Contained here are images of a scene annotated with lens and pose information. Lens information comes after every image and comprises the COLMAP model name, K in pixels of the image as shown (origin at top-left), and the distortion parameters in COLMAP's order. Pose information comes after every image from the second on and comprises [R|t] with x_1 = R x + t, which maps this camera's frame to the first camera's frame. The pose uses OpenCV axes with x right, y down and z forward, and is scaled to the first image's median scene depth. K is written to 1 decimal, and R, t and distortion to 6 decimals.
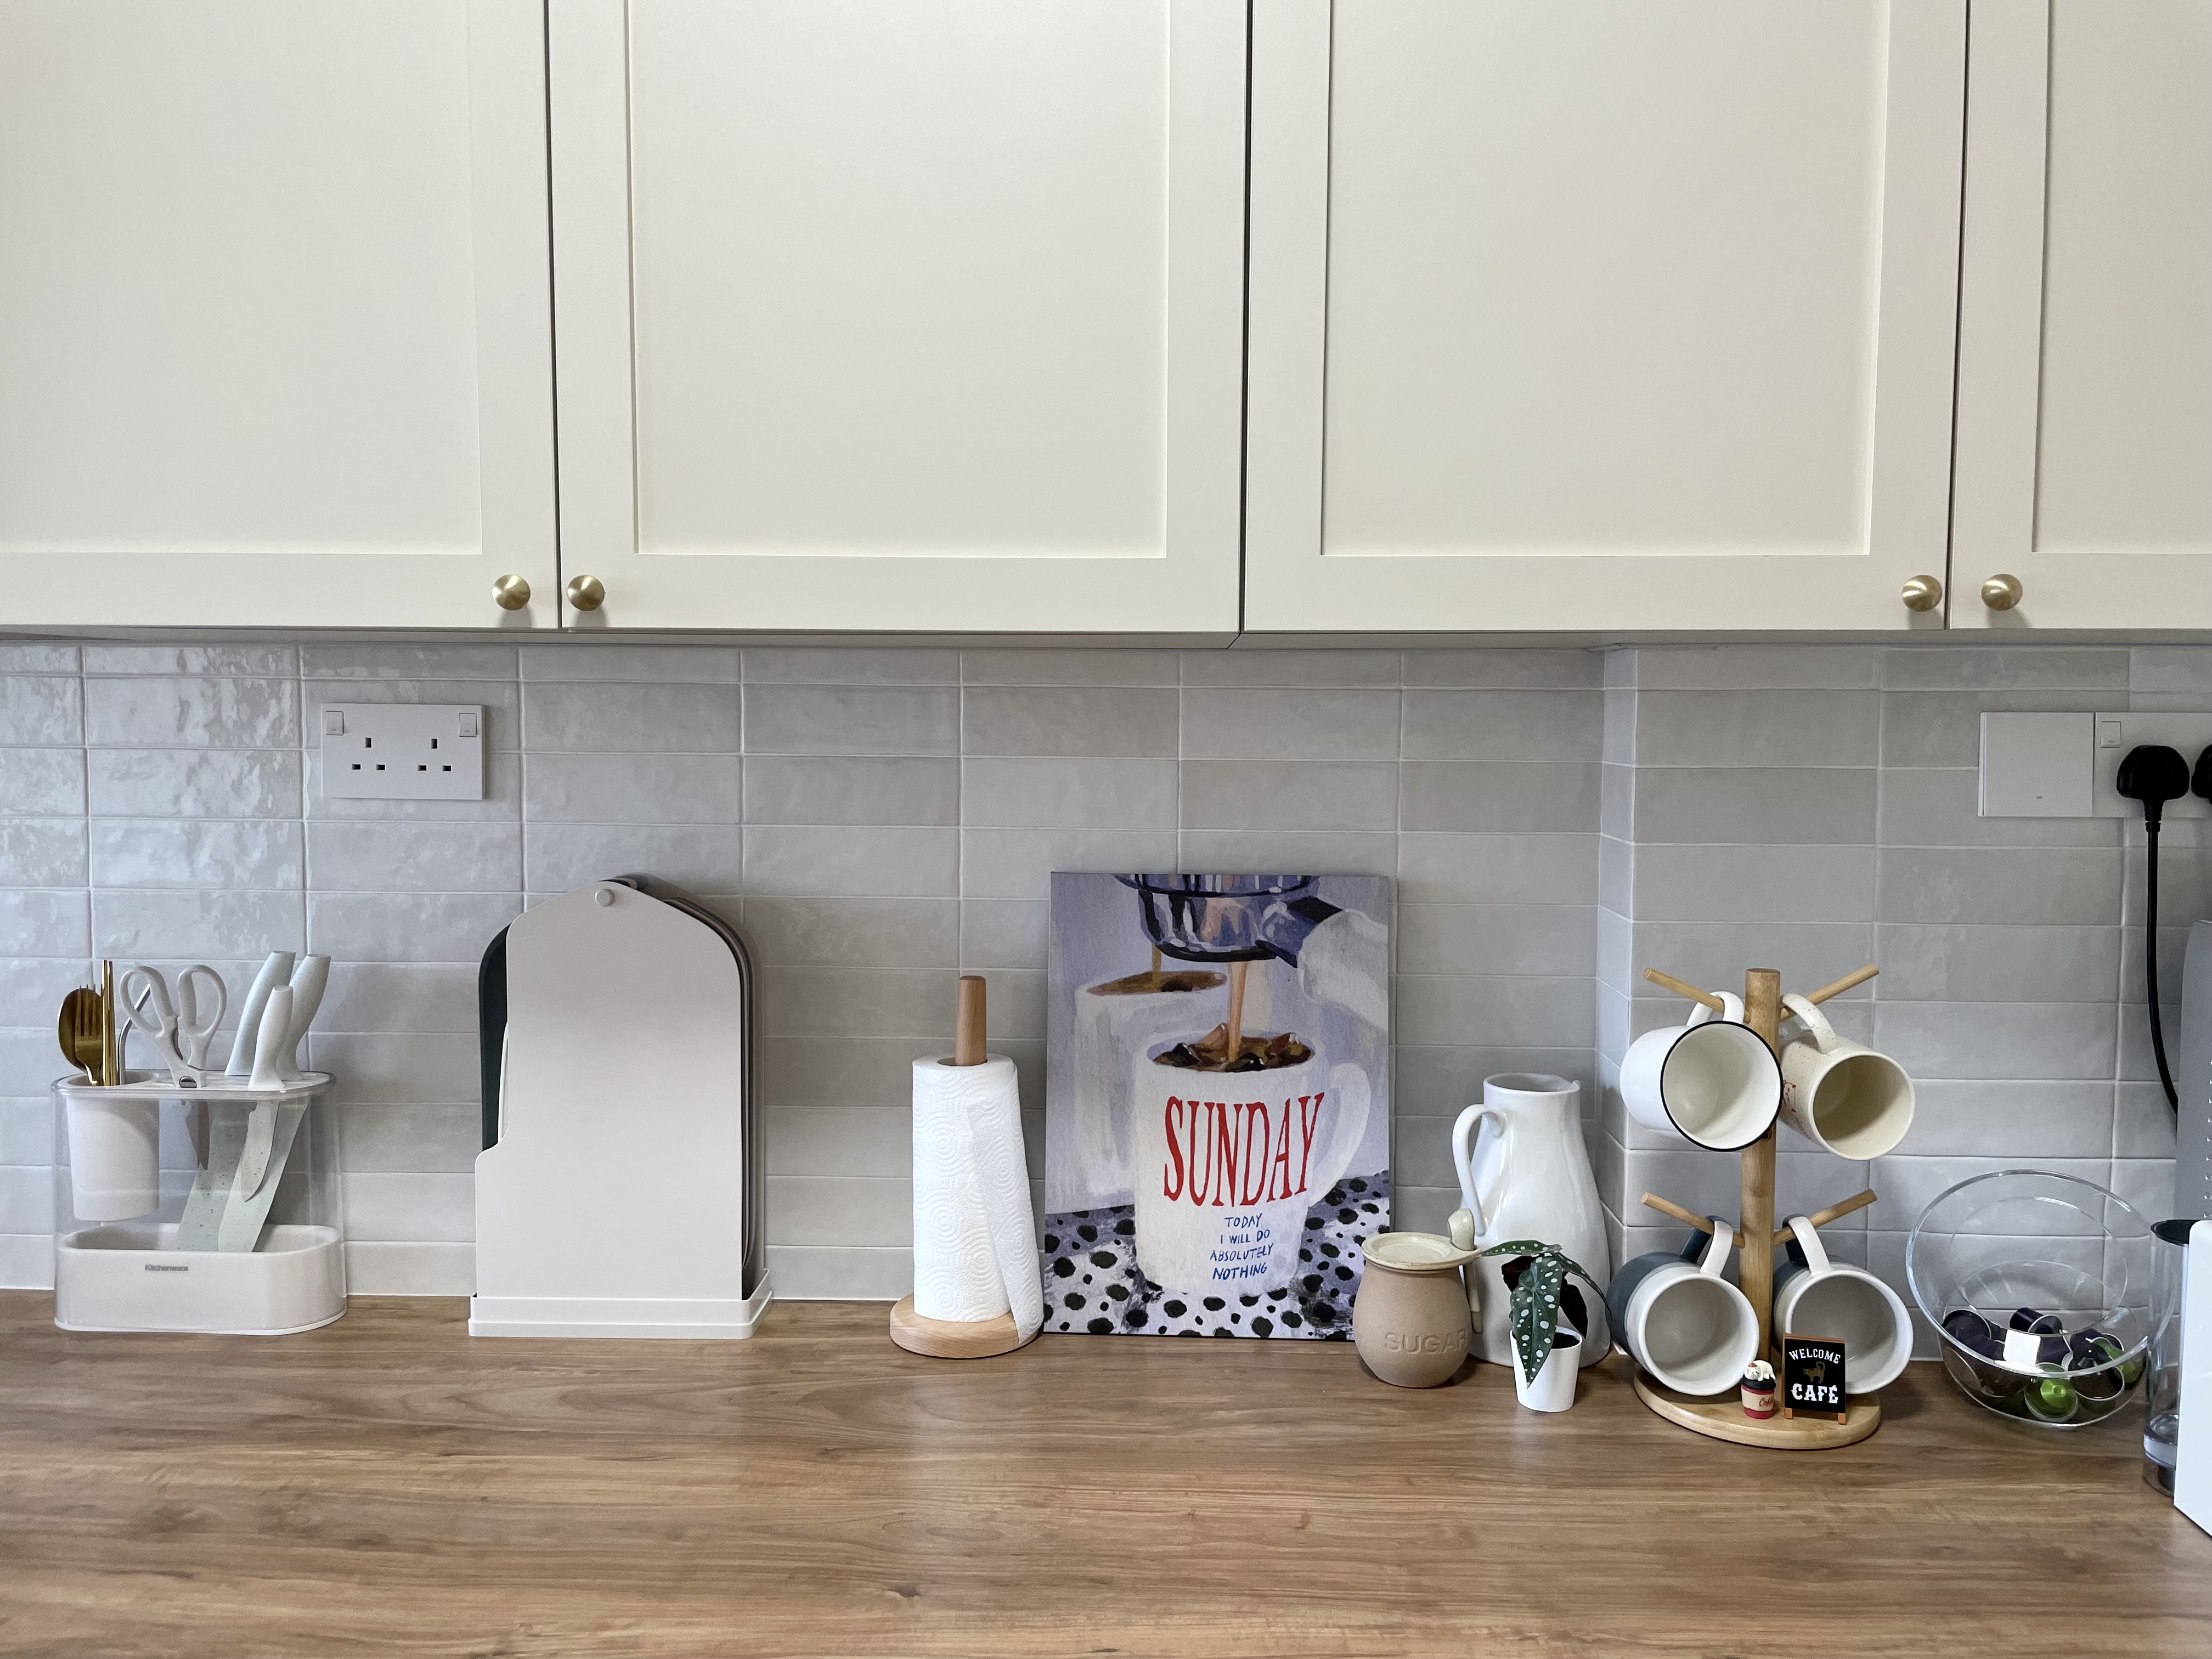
lens RADIAL K [[1772.1, 0, 1106.0], [0, 1772.1, 829.5], [0, 0, 1]] dist [0.079567, -0.129427]
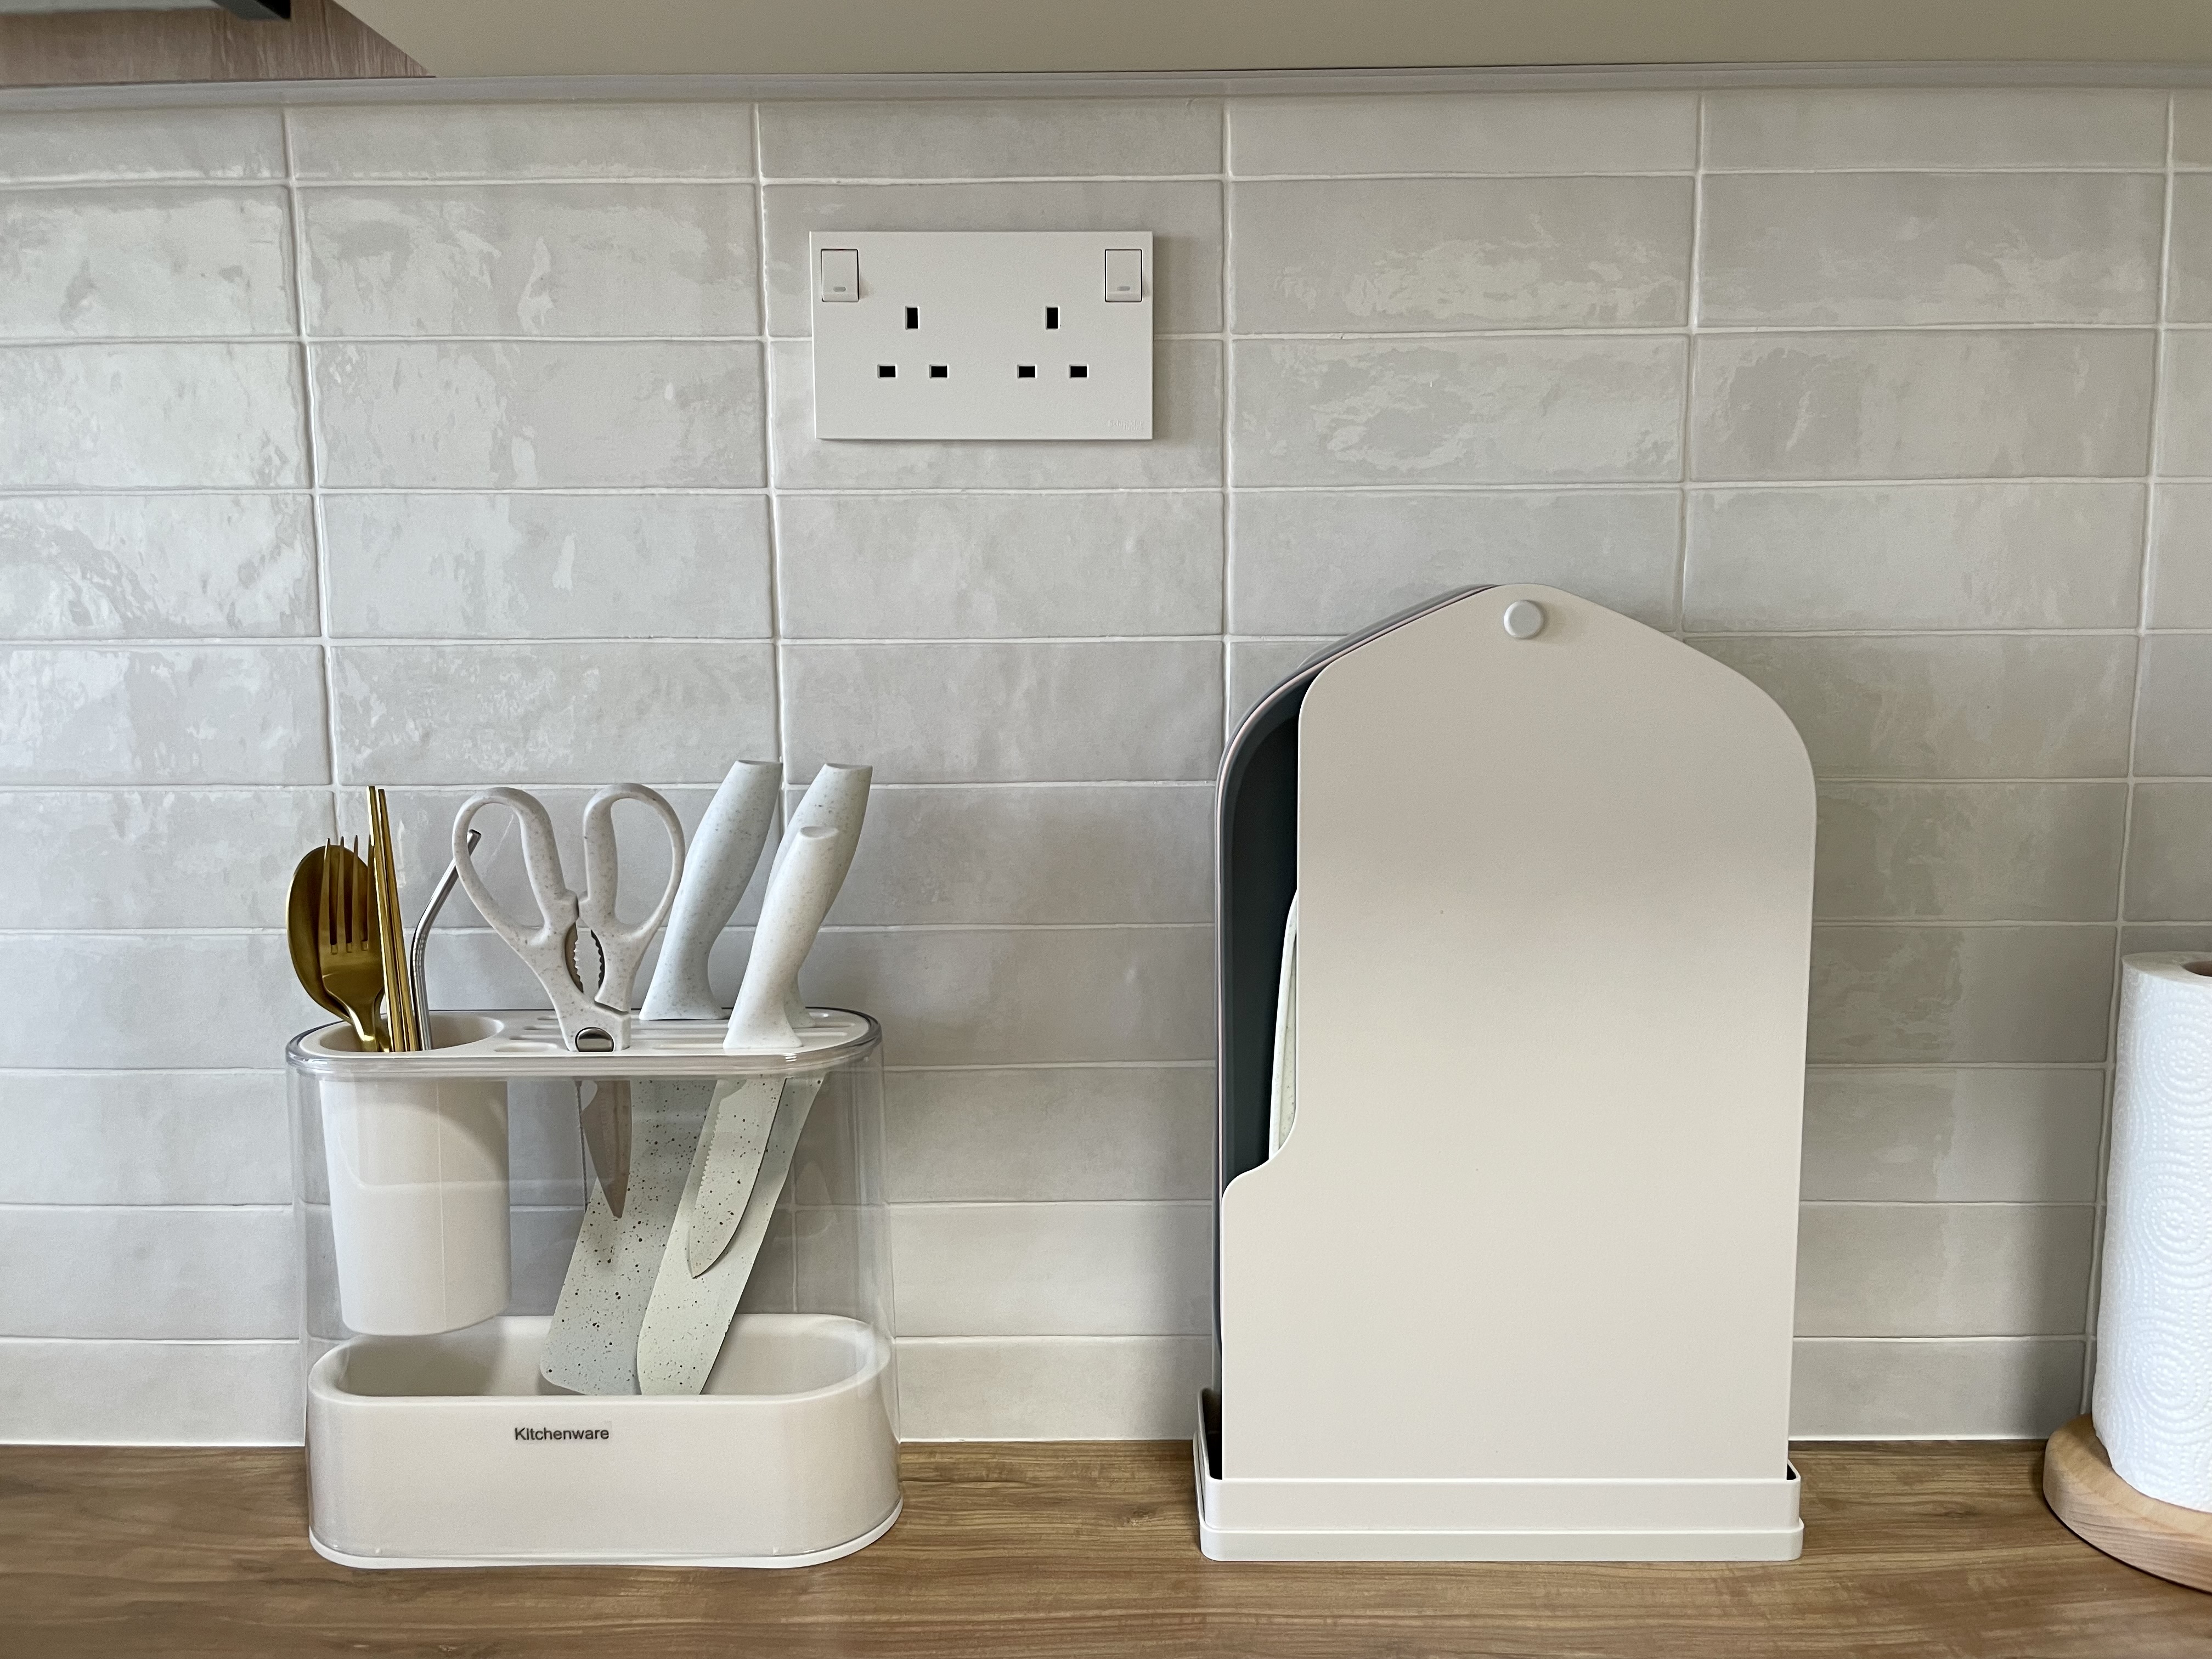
lens RADIAL K [[1772.1, 0, 1106.0], [0, 1772.1, 829.5], [0, 0, 1]] dist [0.079567, -0.129427]
pose [[0.999667, -0.017387, 0.019066, -0.380666], [0.016012, 0.997415, 0.070044, 0.055354], [-0.020234, -0.069716, 0.997362, 0.531116]]
